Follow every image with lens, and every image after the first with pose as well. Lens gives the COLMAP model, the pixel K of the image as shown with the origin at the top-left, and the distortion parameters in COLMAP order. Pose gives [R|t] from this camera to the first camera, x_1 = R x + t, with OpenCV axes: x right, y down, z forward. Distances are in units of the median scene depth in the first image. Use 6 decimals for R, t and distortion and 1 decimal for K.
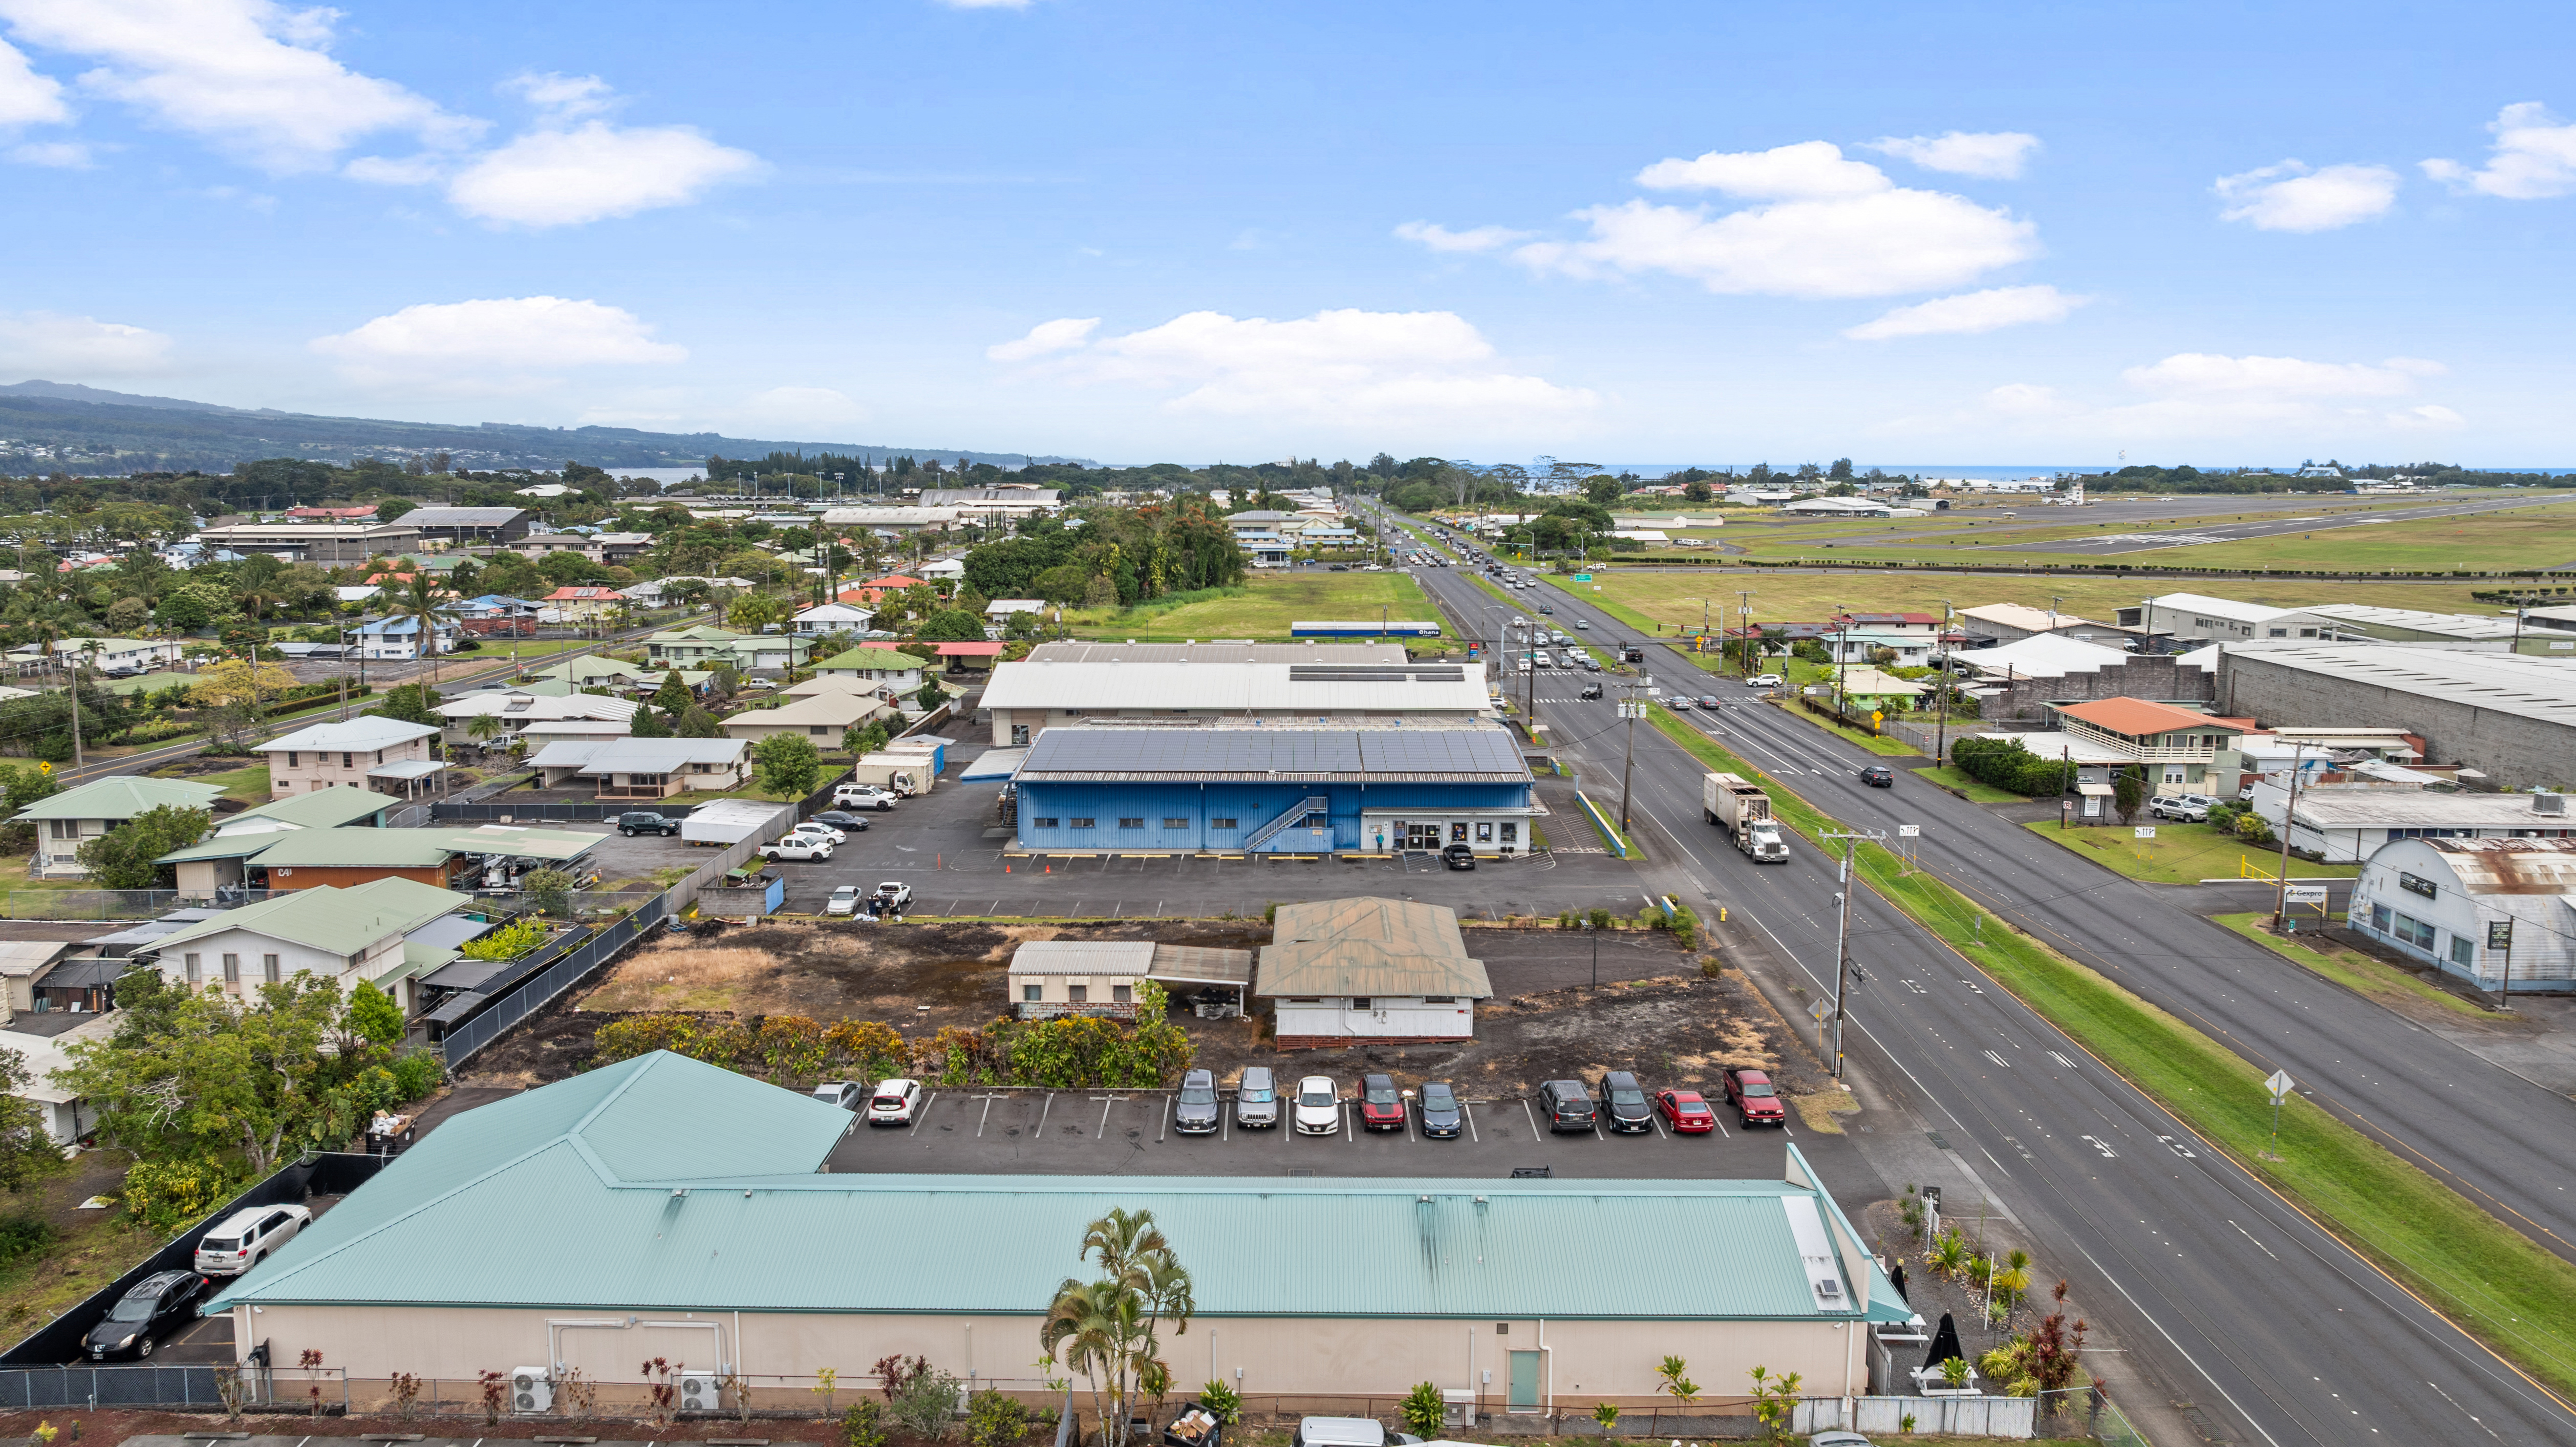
lens RADIAL K [[1814.1, 0, 1288.3], [0, 1814.1, 707.7], [0, 0, 1]] dist [-0.029722, 0.022279]
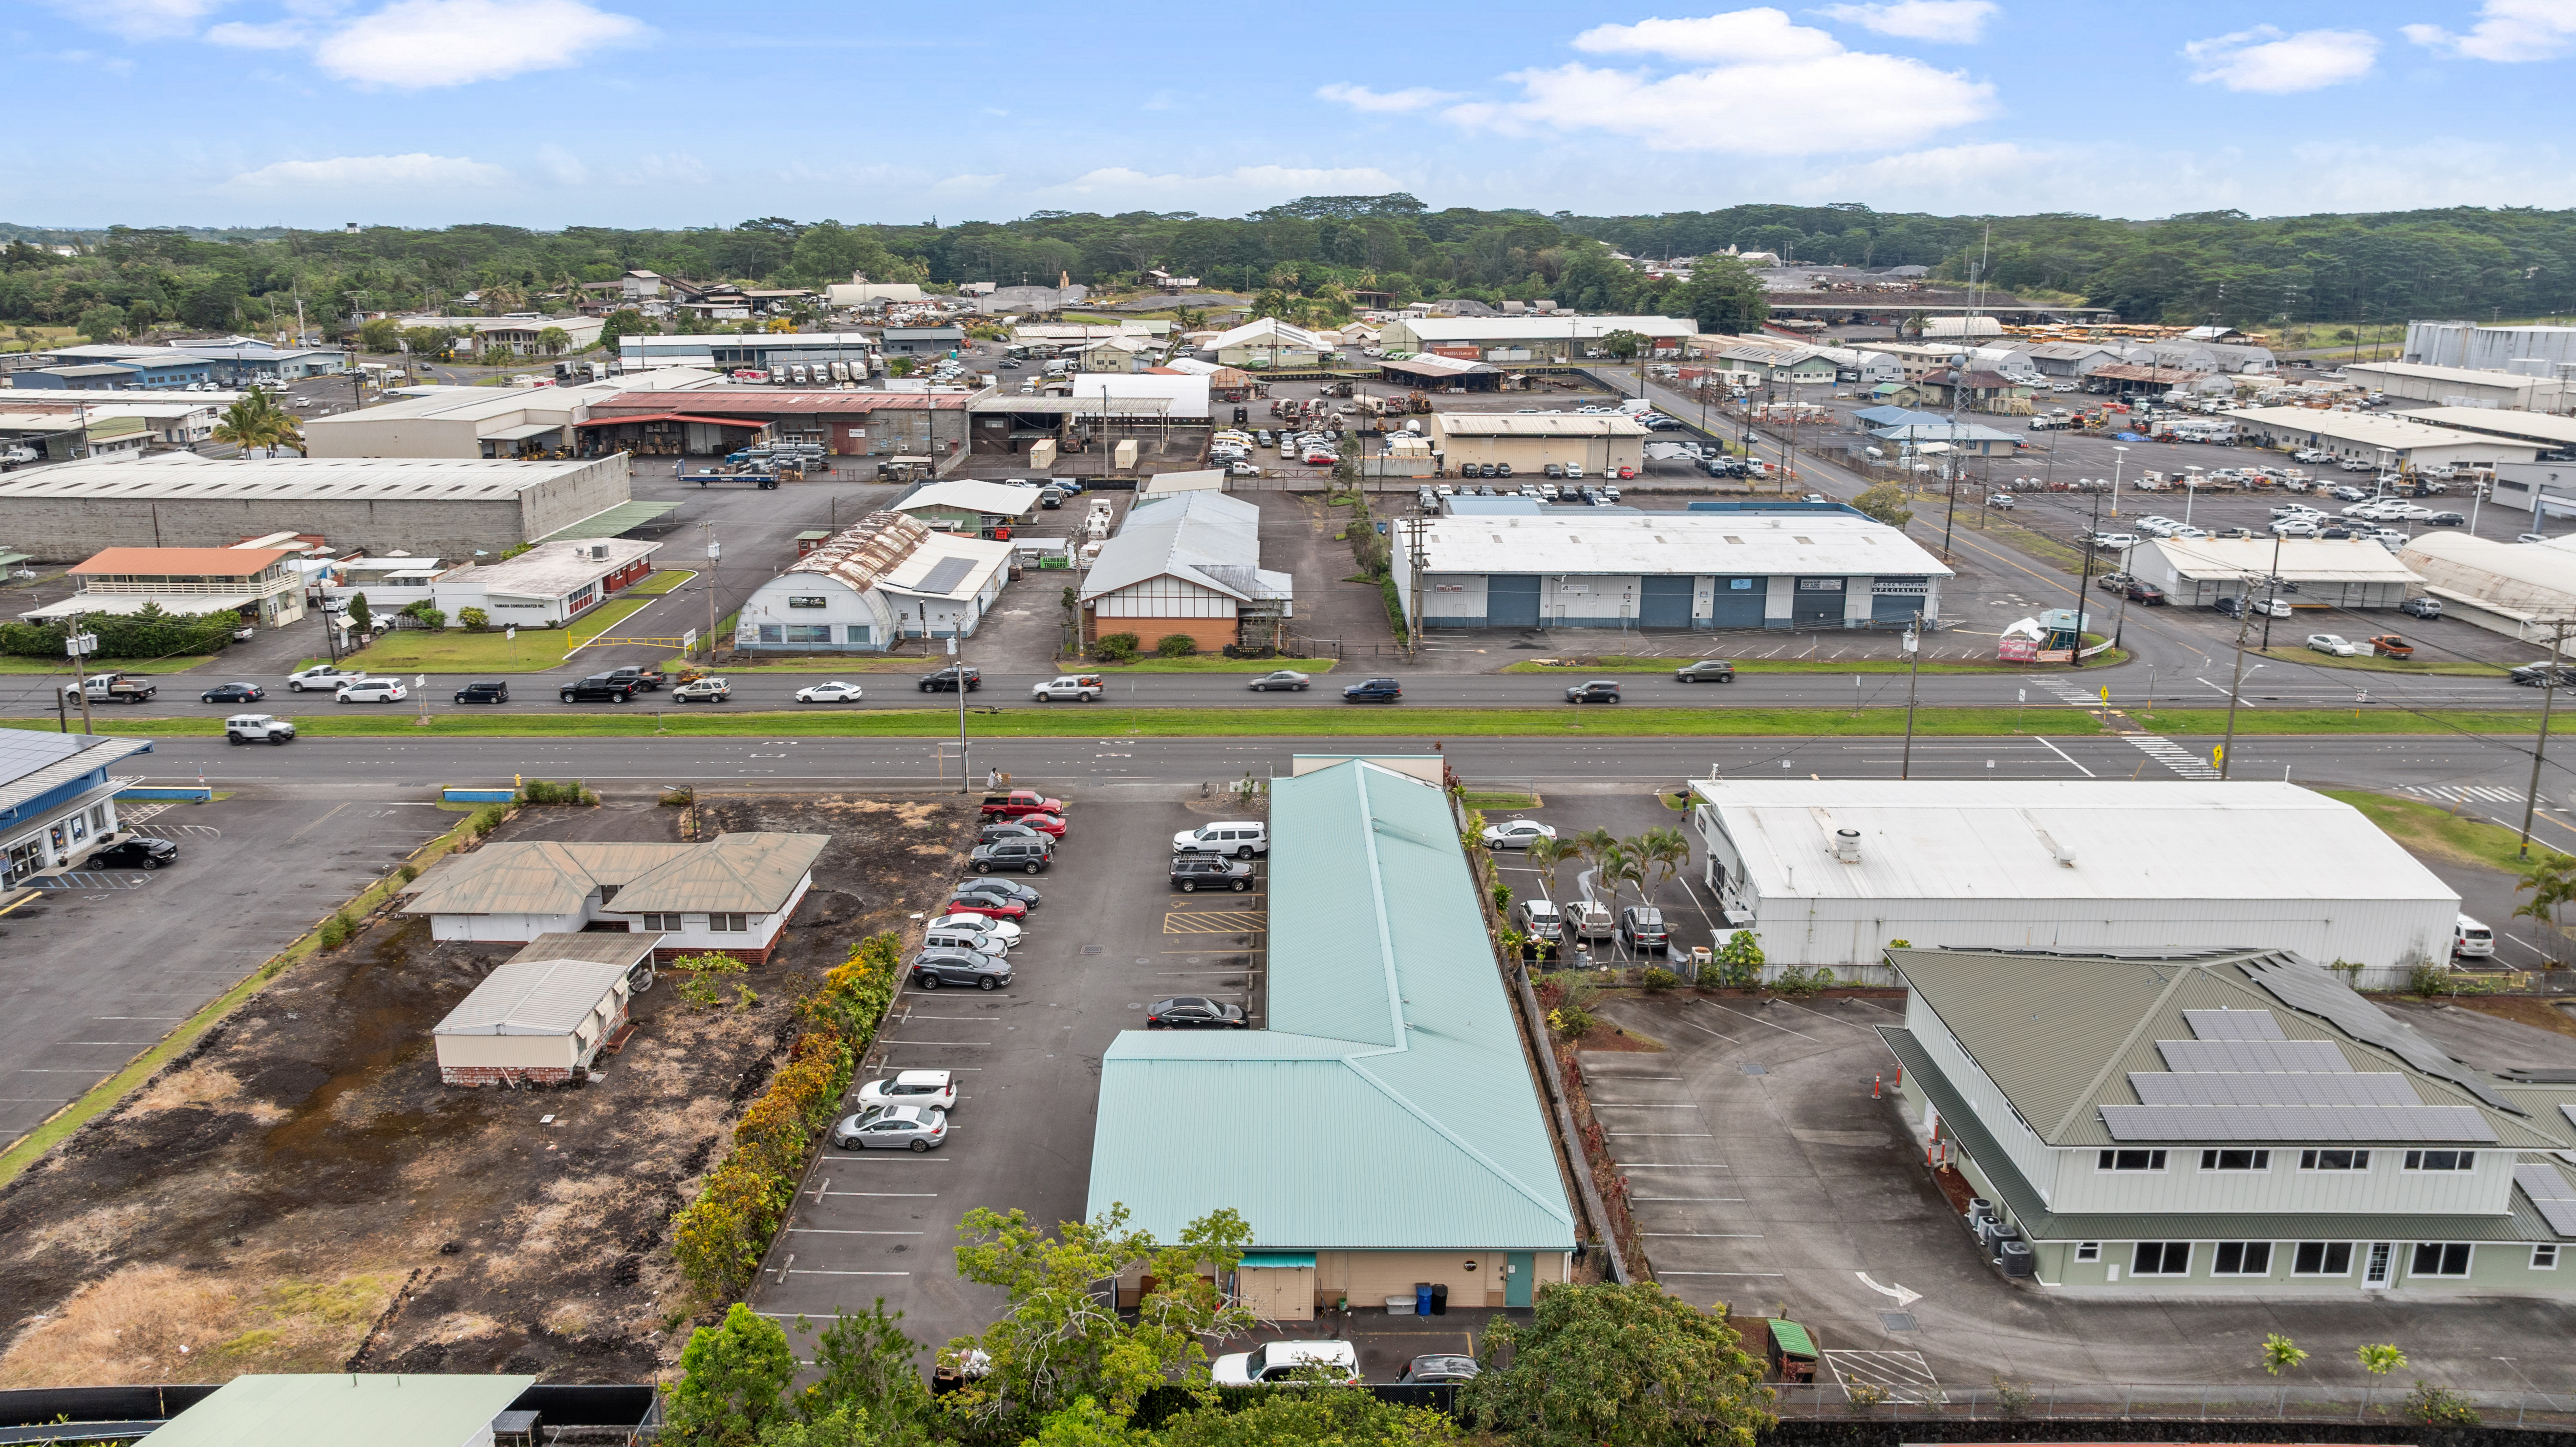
lens RADIAL K [[1814.1, 0, 1285.2], [0, 1814.1, 730.9], [0, 0, 1]] dist [-0.029722, 0.022279]
pose [[-0.023120, -0.267551, 0.963266, -0.655789], [0.126872, 0.954948, 0.268286, -0.116513], [-0.991650, 0.128414, 0.011867, 0.469679]]
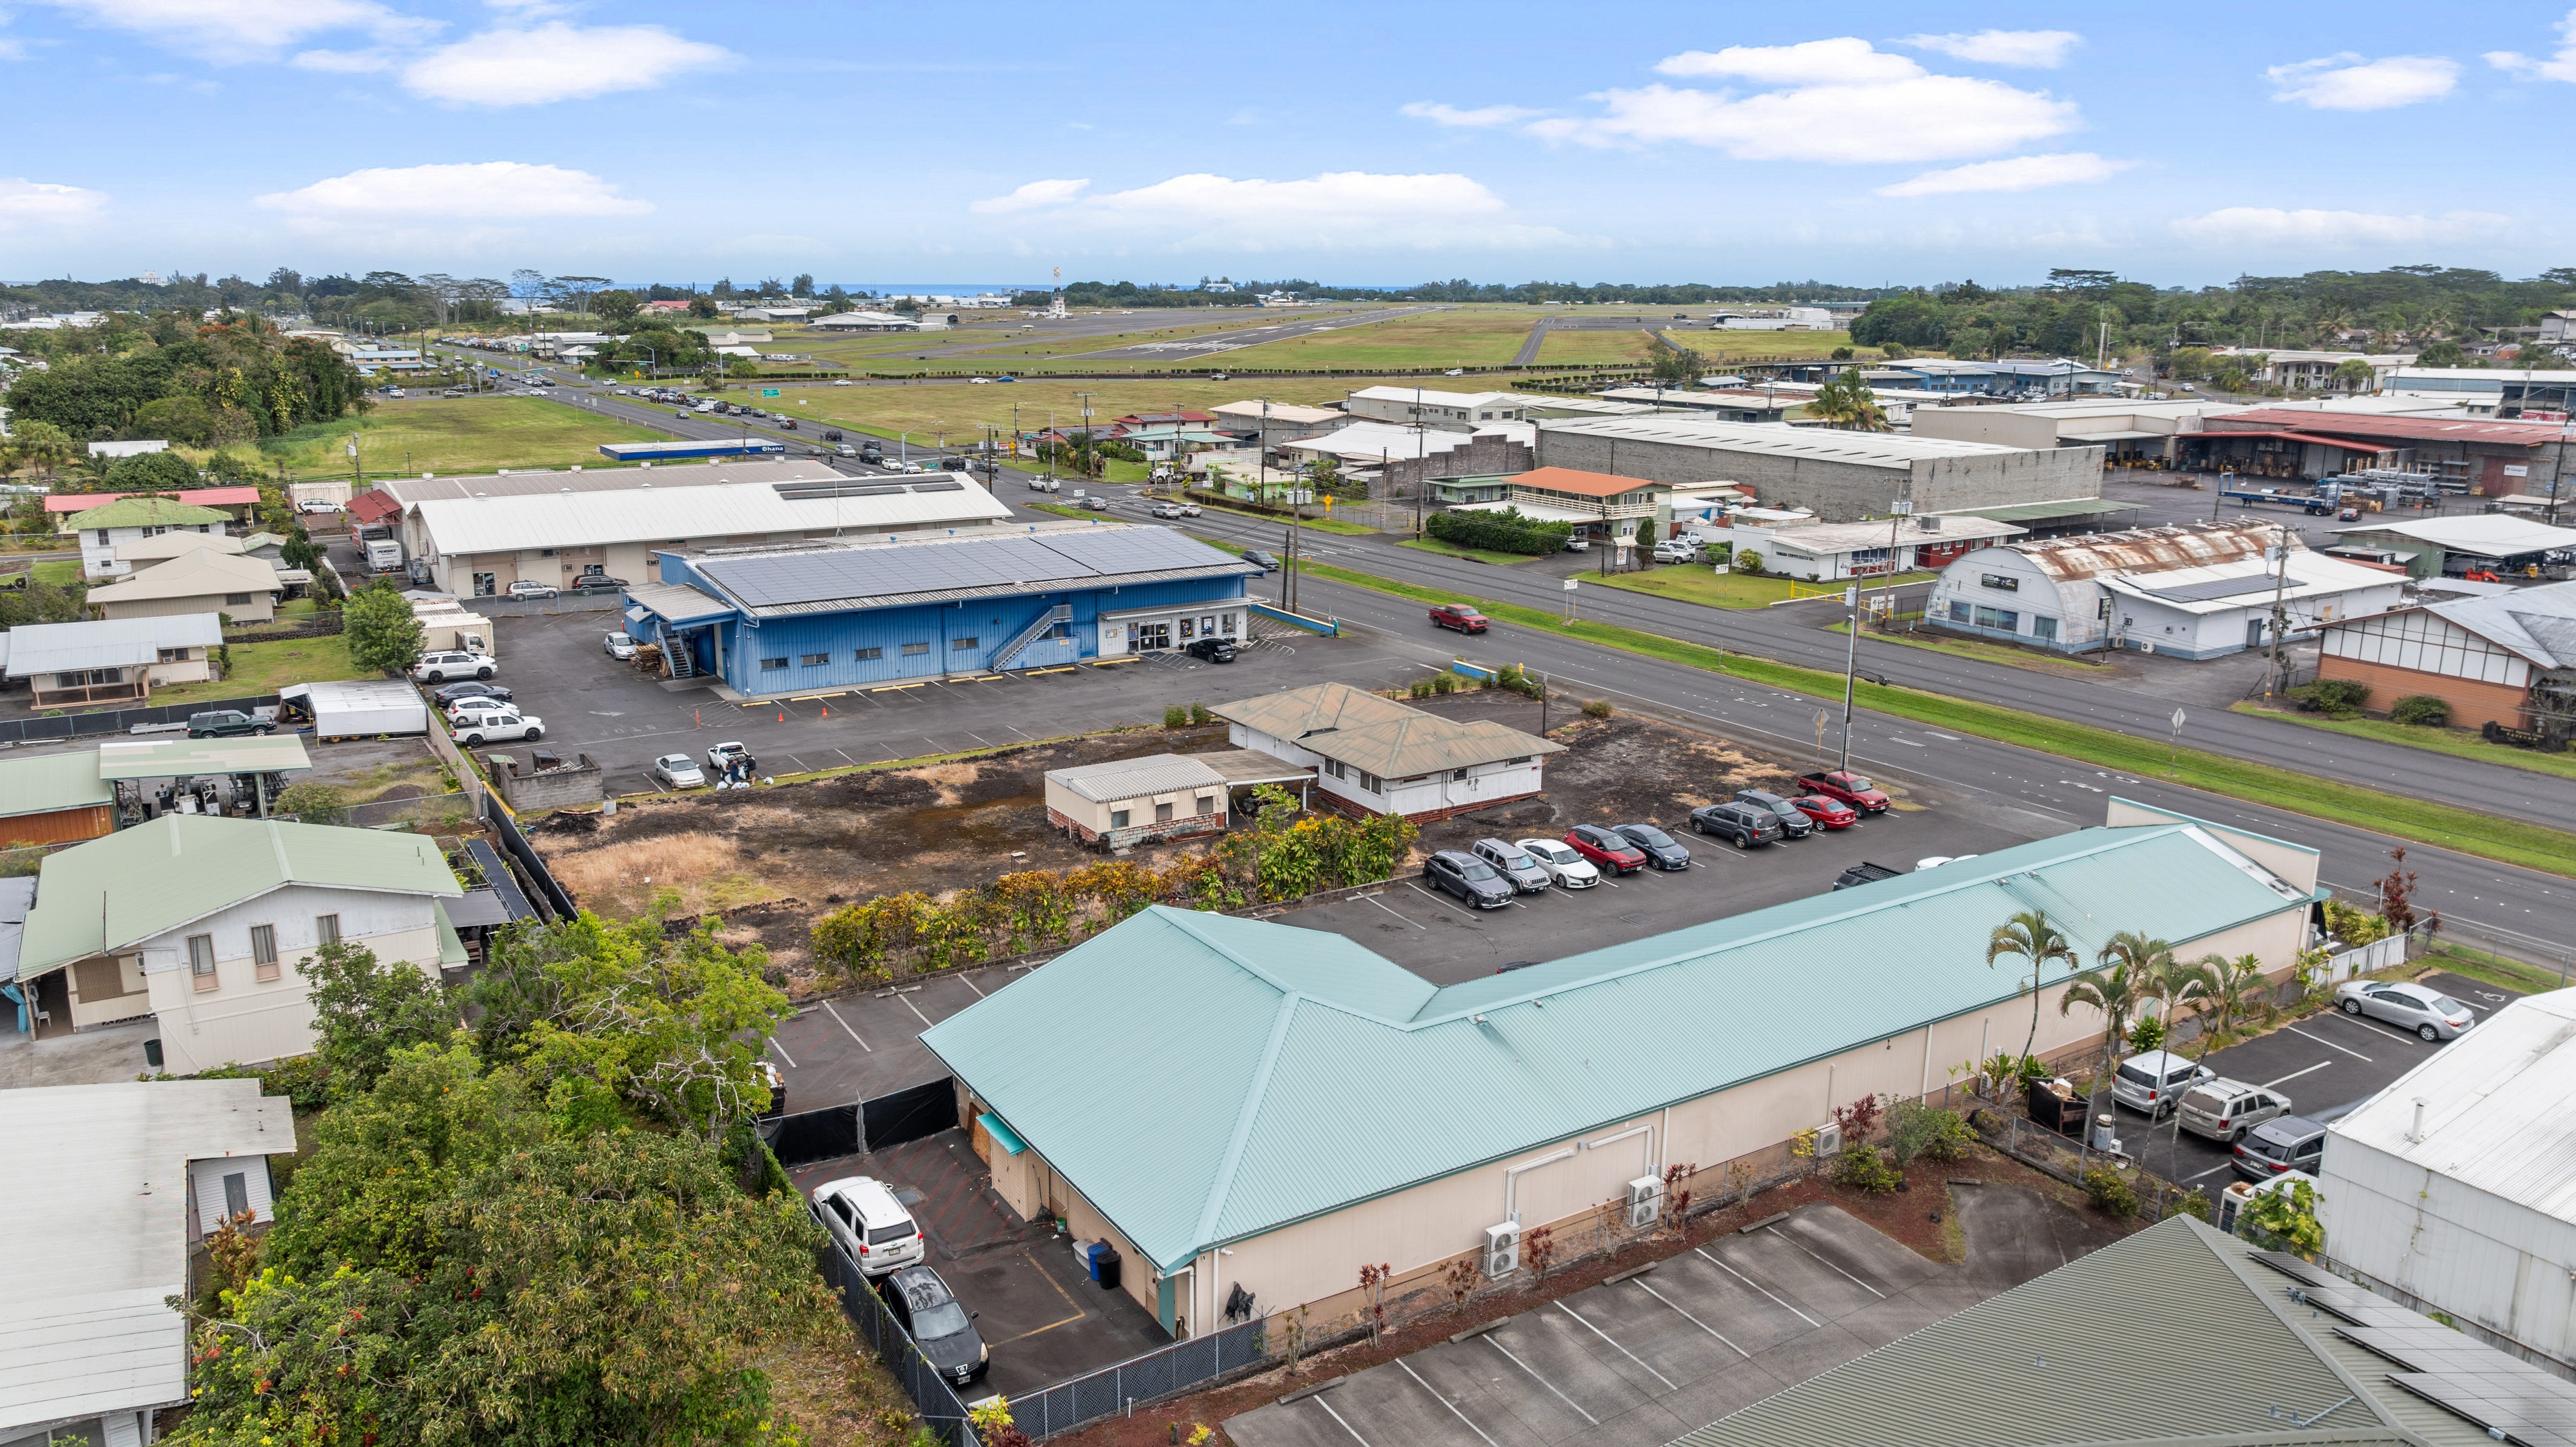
lens RADIAL K [[1814.1, 0, 1286.5], [0, 1814.1, 712.8], [0, 0, 1]] dist [-0.029722, 0.022279]
pose [[0.839631, -0.122918, 0.529066, -0.397513], [0.069694, 0.990386, 0.119492, -0.000404], [-0.538667, -0.063456, 0.840125, 0.131970]]
